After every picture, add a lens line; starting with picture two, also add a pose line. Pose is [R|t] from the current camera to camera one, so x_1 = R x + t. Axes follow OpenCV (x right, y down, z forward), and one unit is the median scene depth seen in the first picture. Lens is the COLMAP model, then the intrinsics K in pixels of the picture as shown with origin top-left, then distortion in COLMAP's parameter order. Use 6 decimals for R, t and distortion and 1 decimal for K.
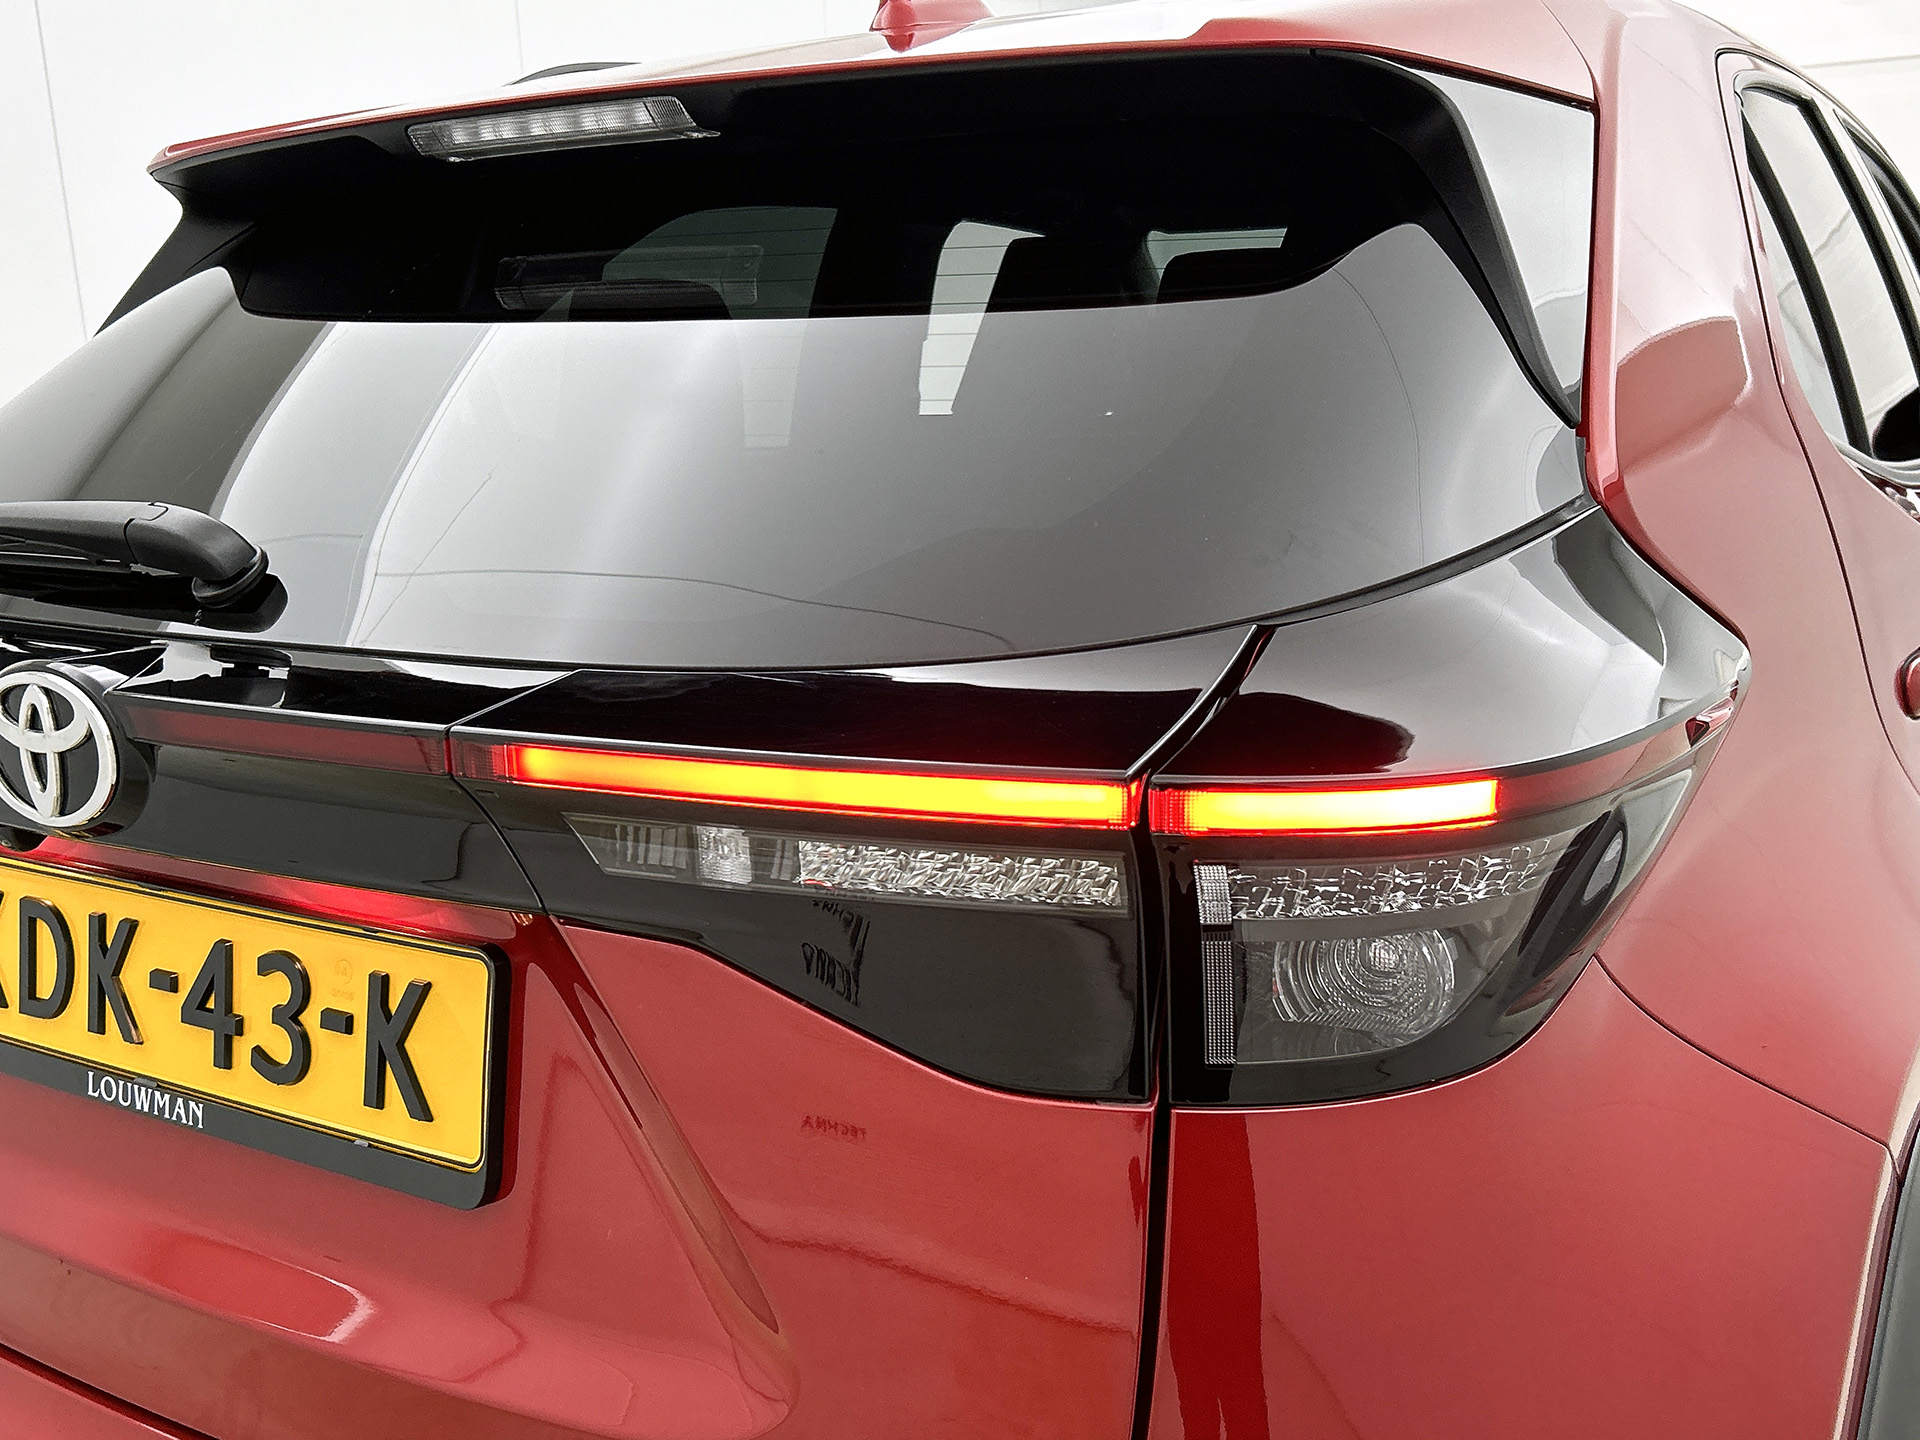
lens RADIAL K [[1833.3, 0, 960.2], [0, 1833.3, 714.1], [0, 0, 1]] dist [0.005359, 0.000000]
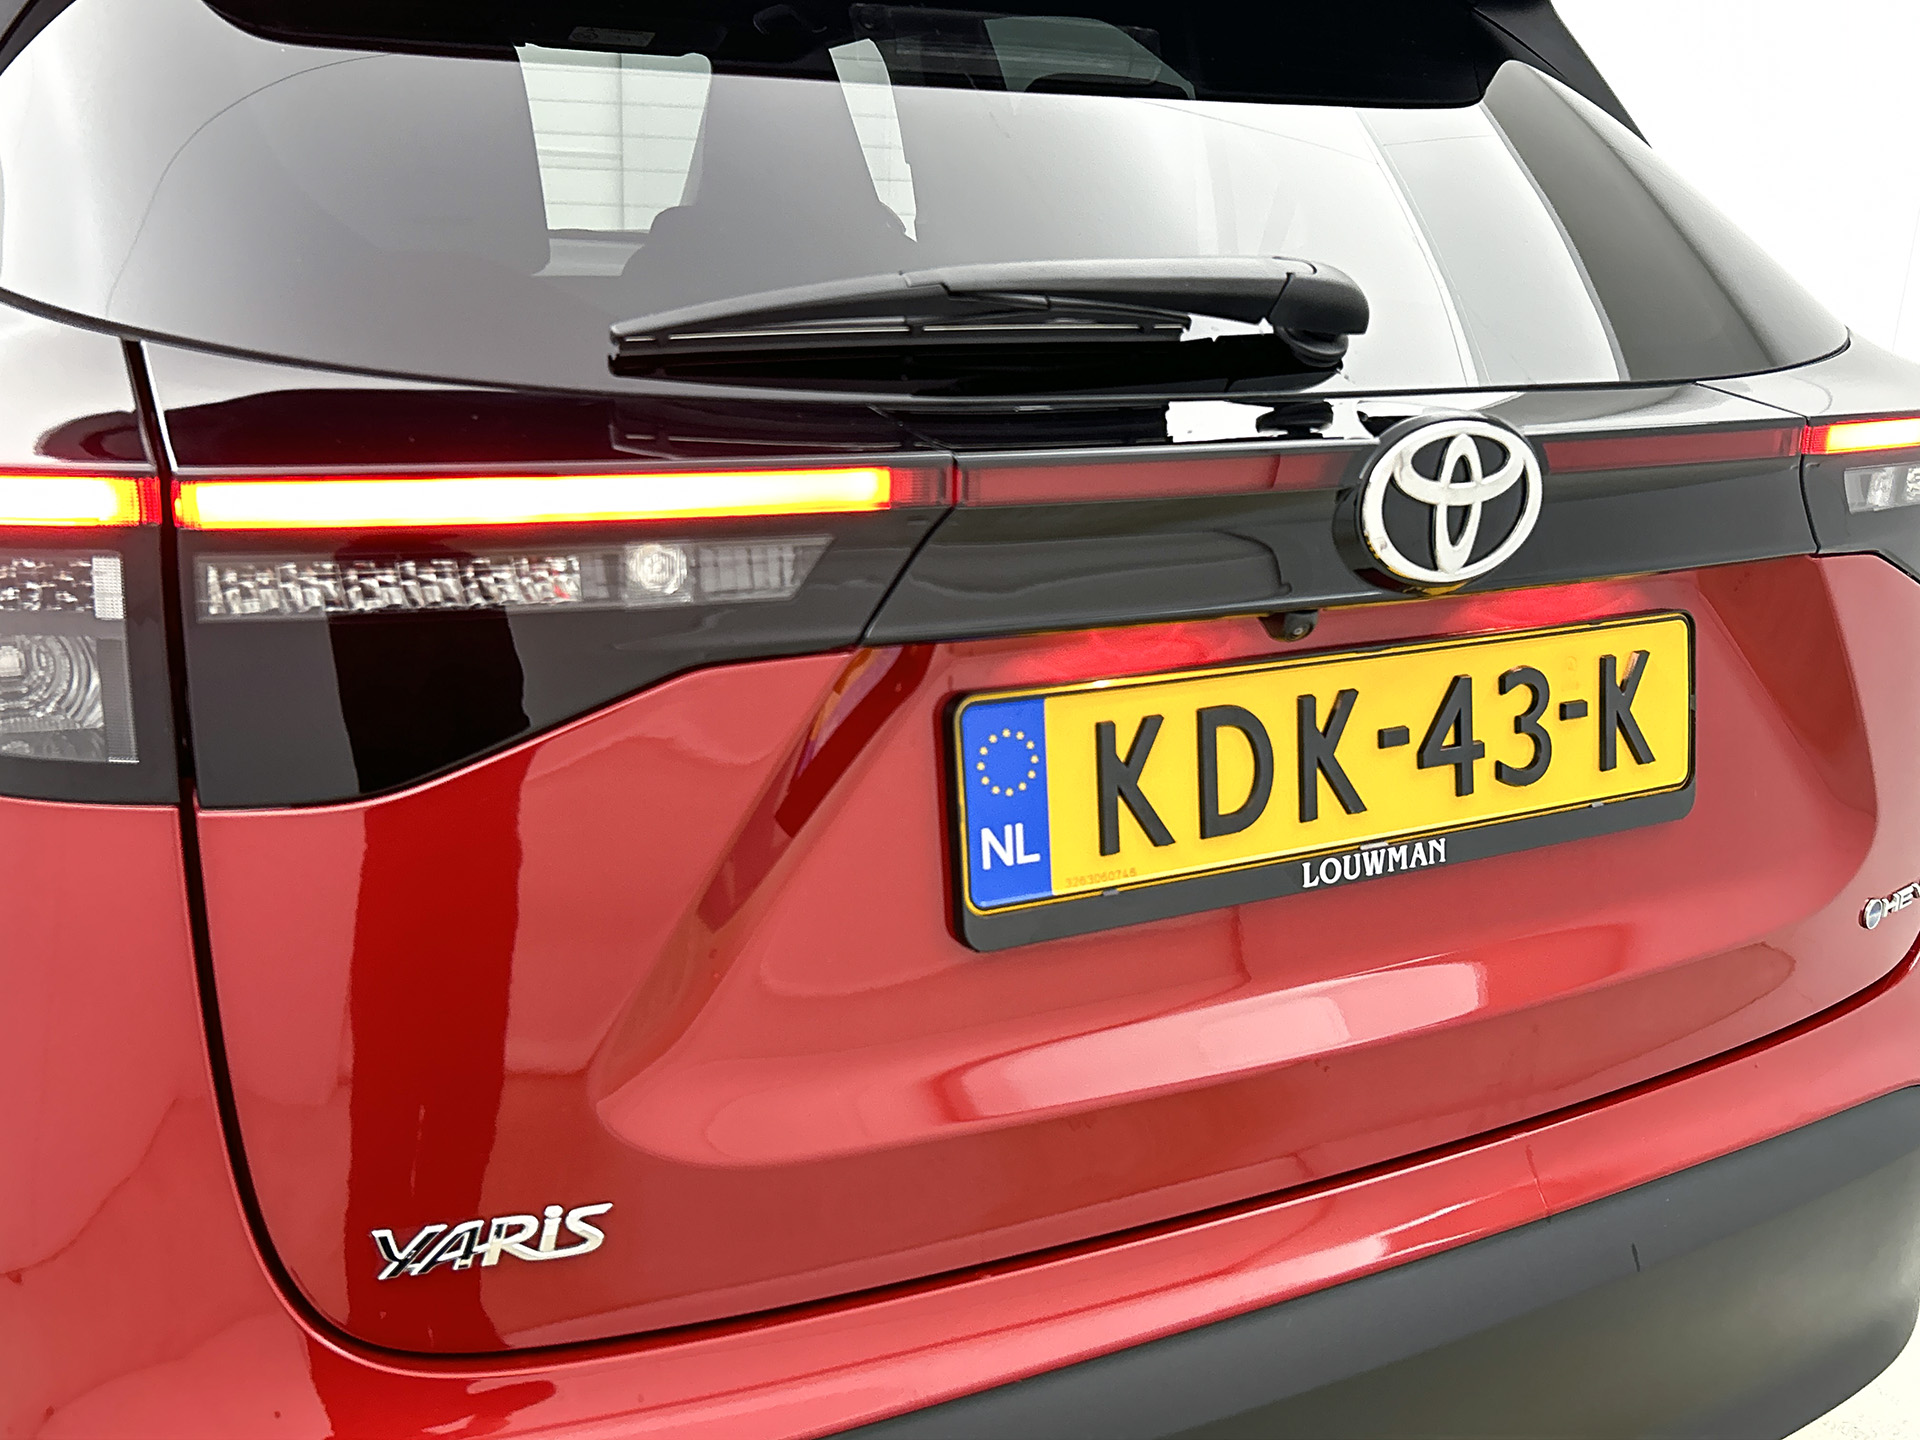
lens RADIAL K [[1833.3, 0, 960.1], [0, 1833.3, 724.3], [0, 0, 1]] dist [0.005359, 0.000000]
pose [[0.509127, -0.200967, 0.836900, -1.442393], [0.129151, 0.979187, 0.156566, -0.050739], [-0.850946, 0.028375, 0.524486, 0.699795]]
